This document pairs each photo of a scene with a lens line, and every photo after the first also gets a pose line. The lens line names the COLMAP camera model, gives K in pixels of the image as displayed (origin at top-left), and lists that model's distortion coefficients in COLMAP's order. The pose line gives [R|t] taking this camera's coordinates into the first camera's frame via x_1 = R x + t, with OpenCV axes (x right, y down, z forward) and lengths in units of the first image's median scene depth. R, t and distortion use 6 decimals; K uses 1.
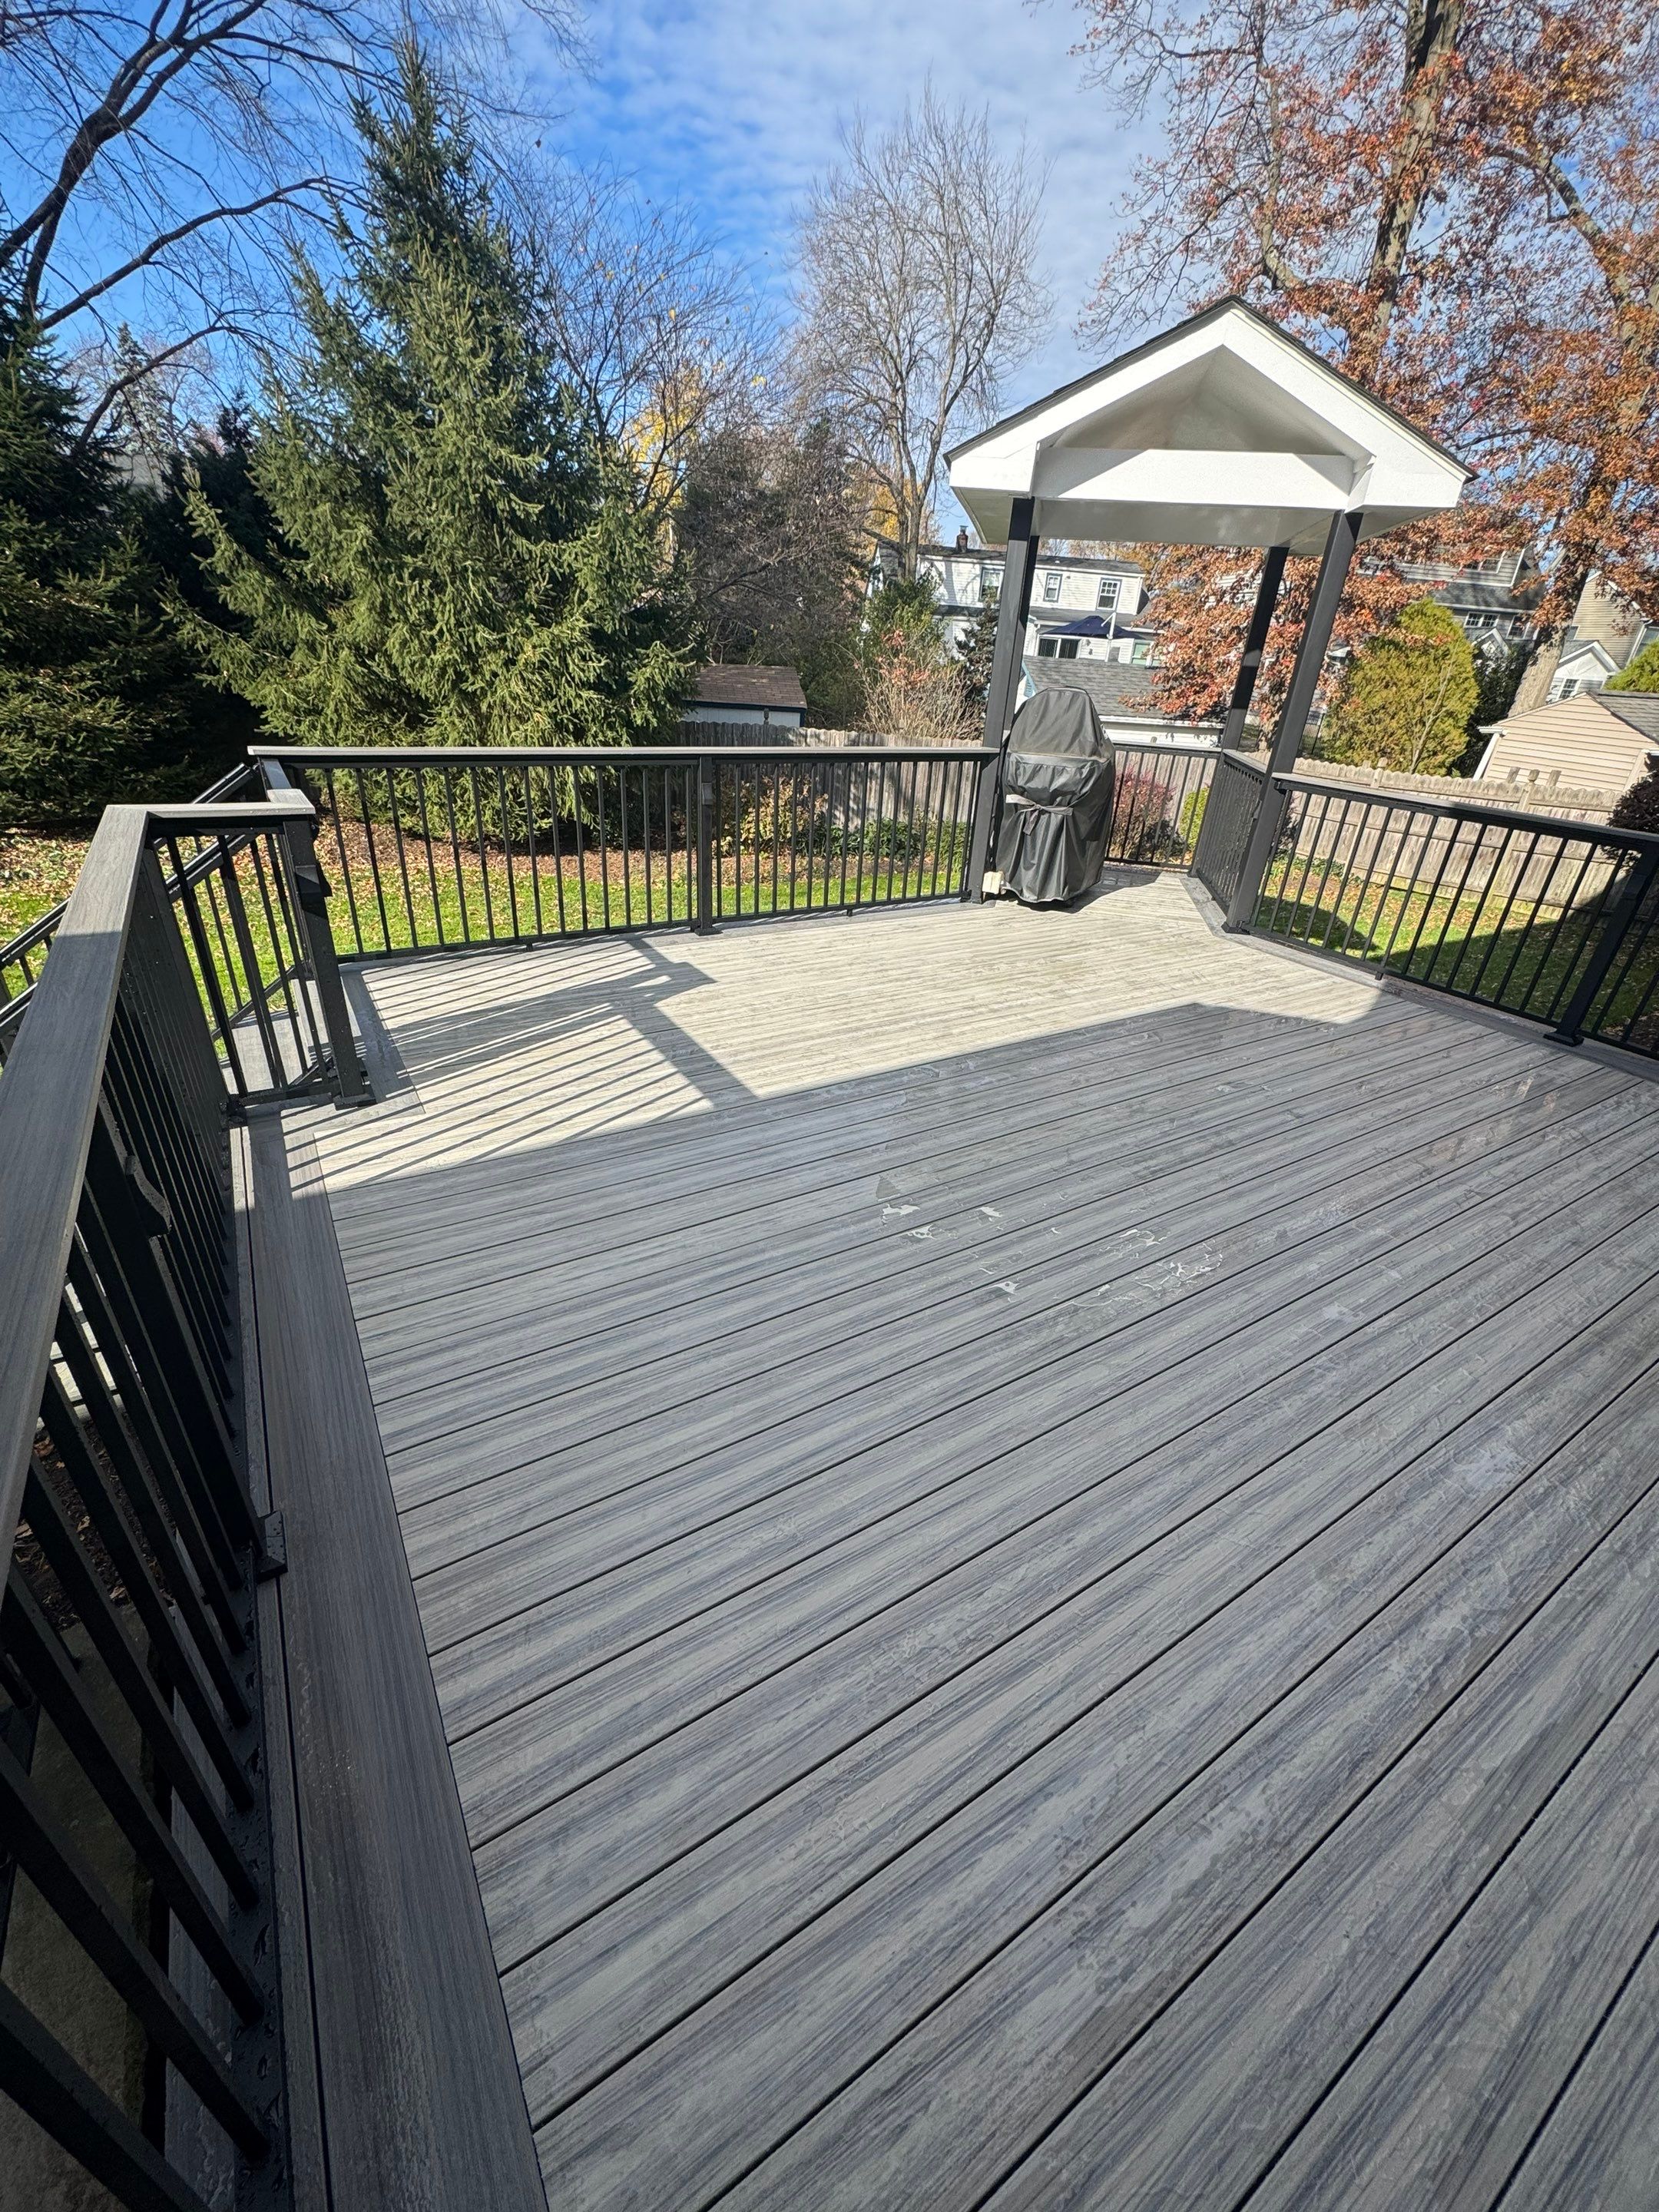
lens RADIAL K [[885.6, 0, 835.4], [0, 885.6, 1113.4], [0, 0, 1]] dist [-0.002711, -0.000779]
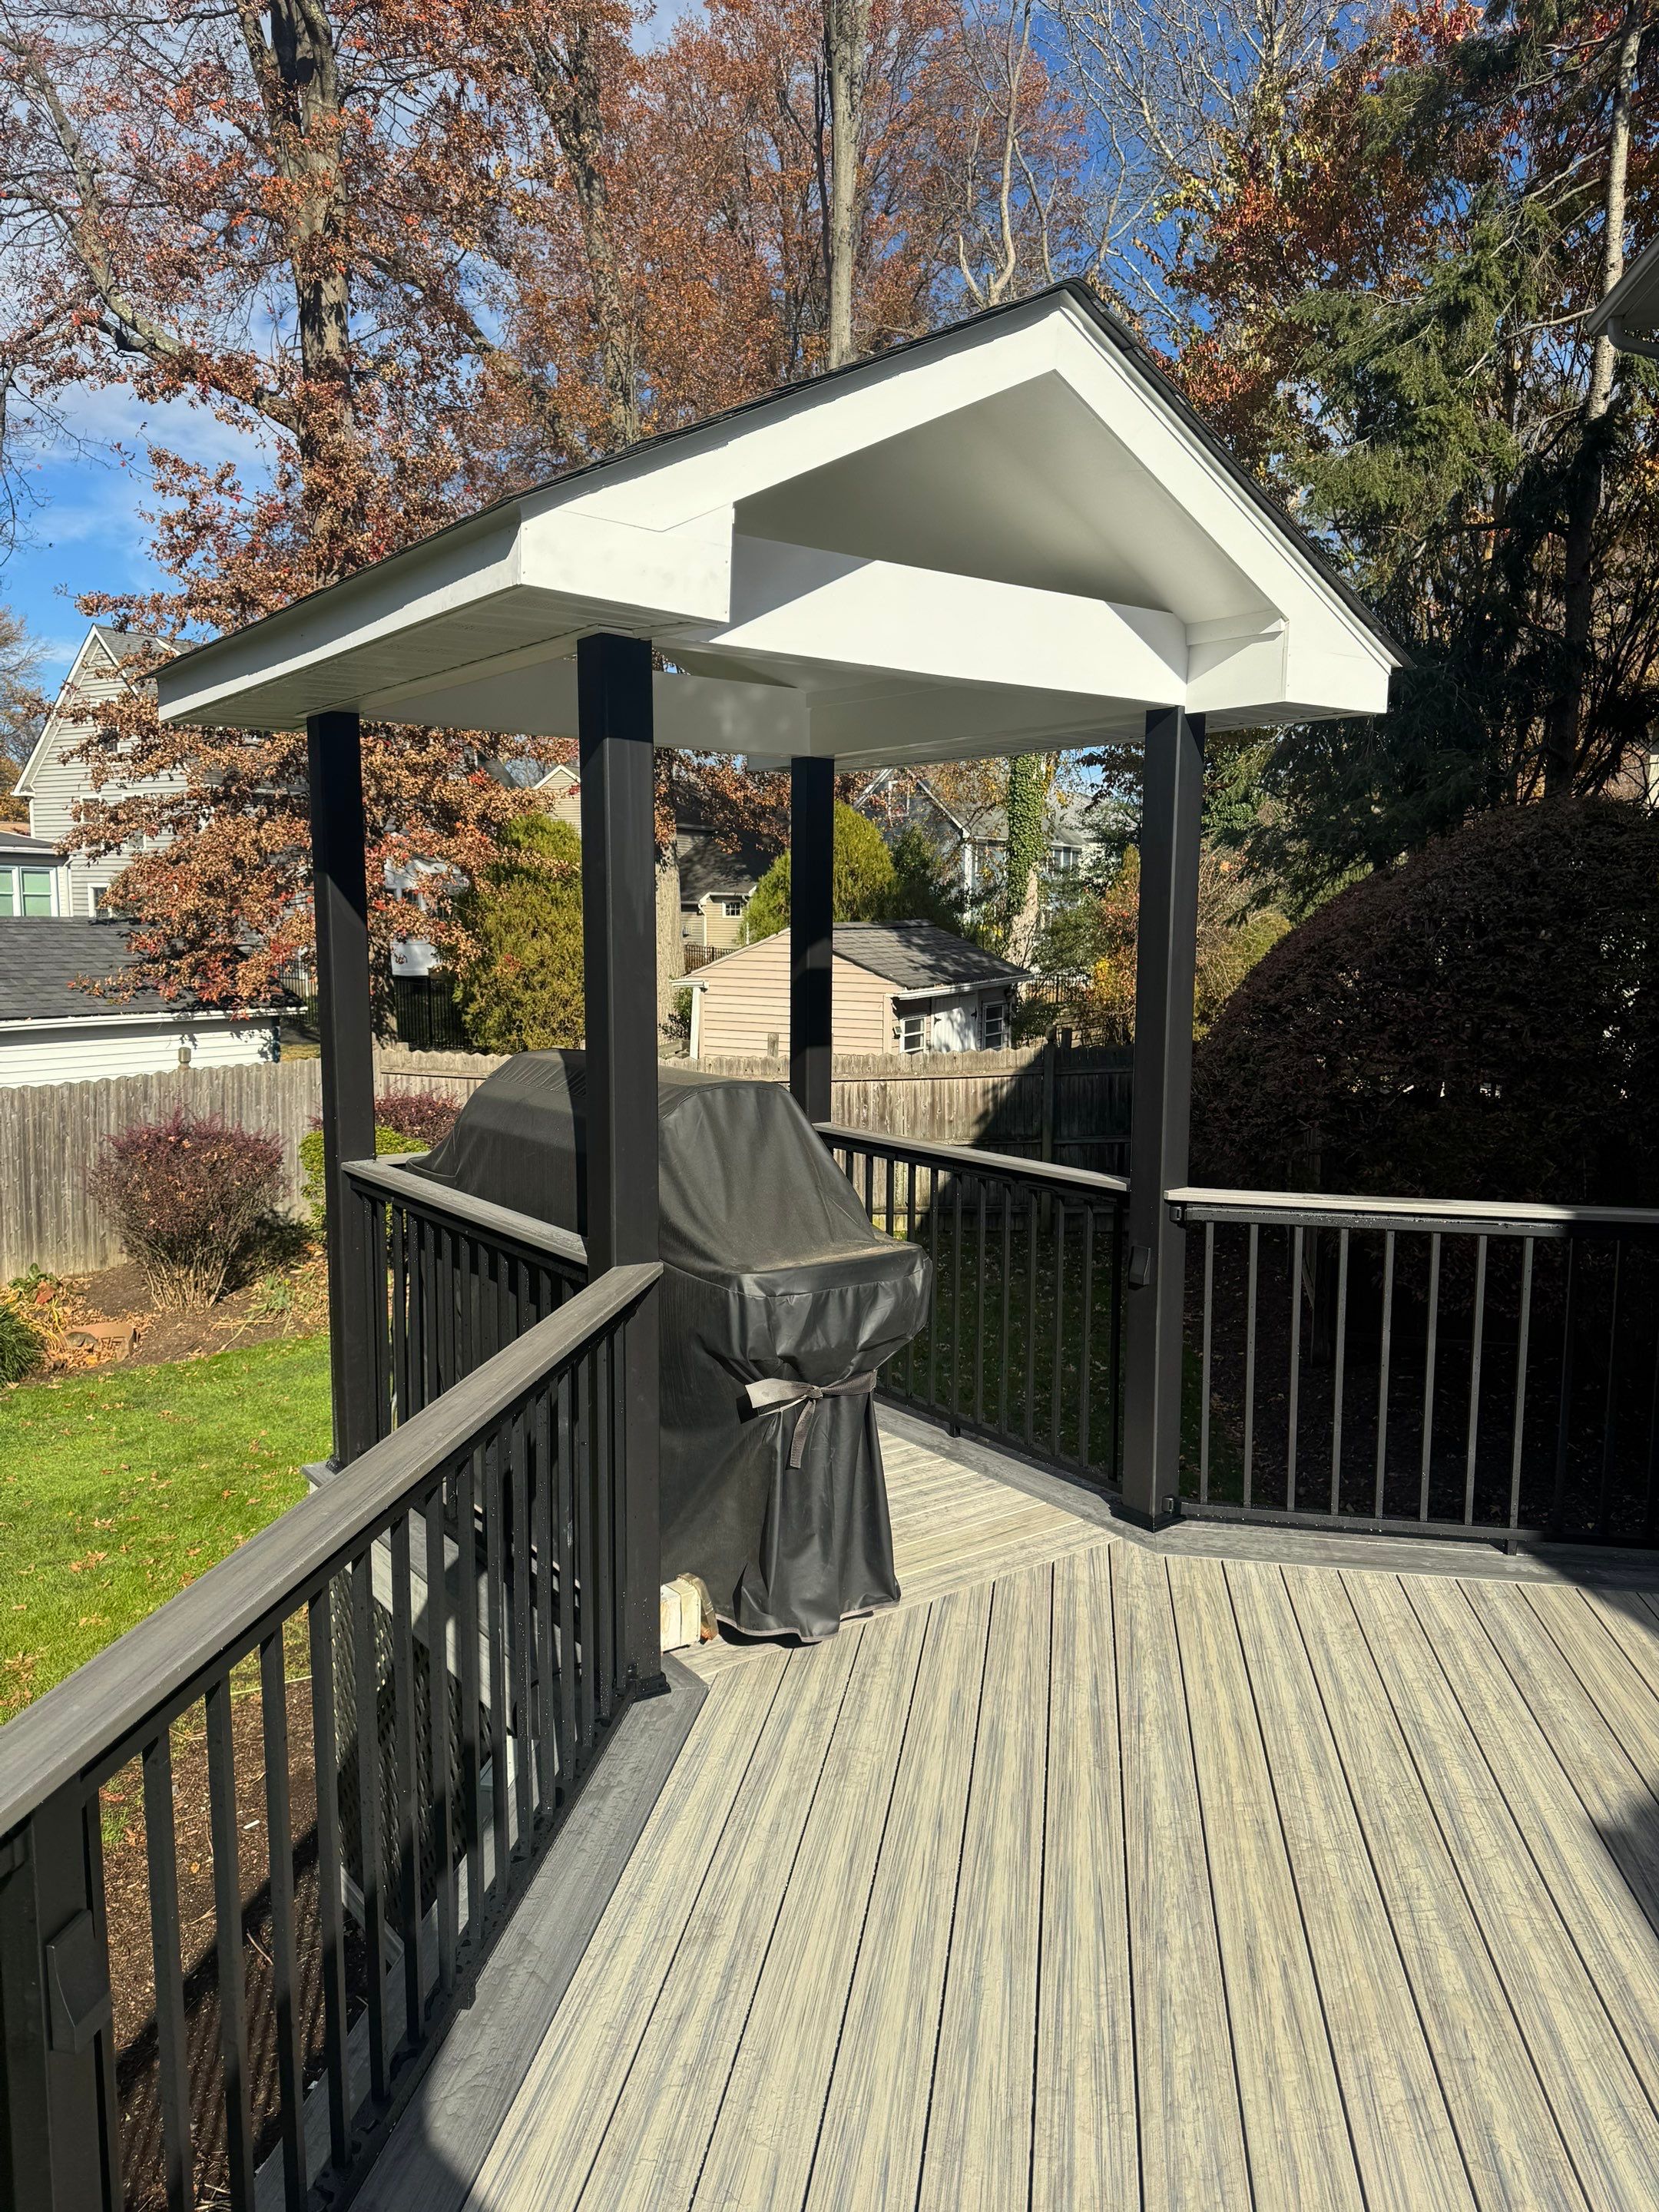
lens RADIAL K [[1580.0, 0, 829.9], [0, 1580.0, 1143.2], [0, 0, 1]] dist [-0.007452, -0.004027]
pose [[0.660107, -0.159039, 0.734143, -0.220419], [0.372924, 0.917767, -0.136497, -0.352073], [-0.652064, 0.363882, 0.665134, 0.540440]]
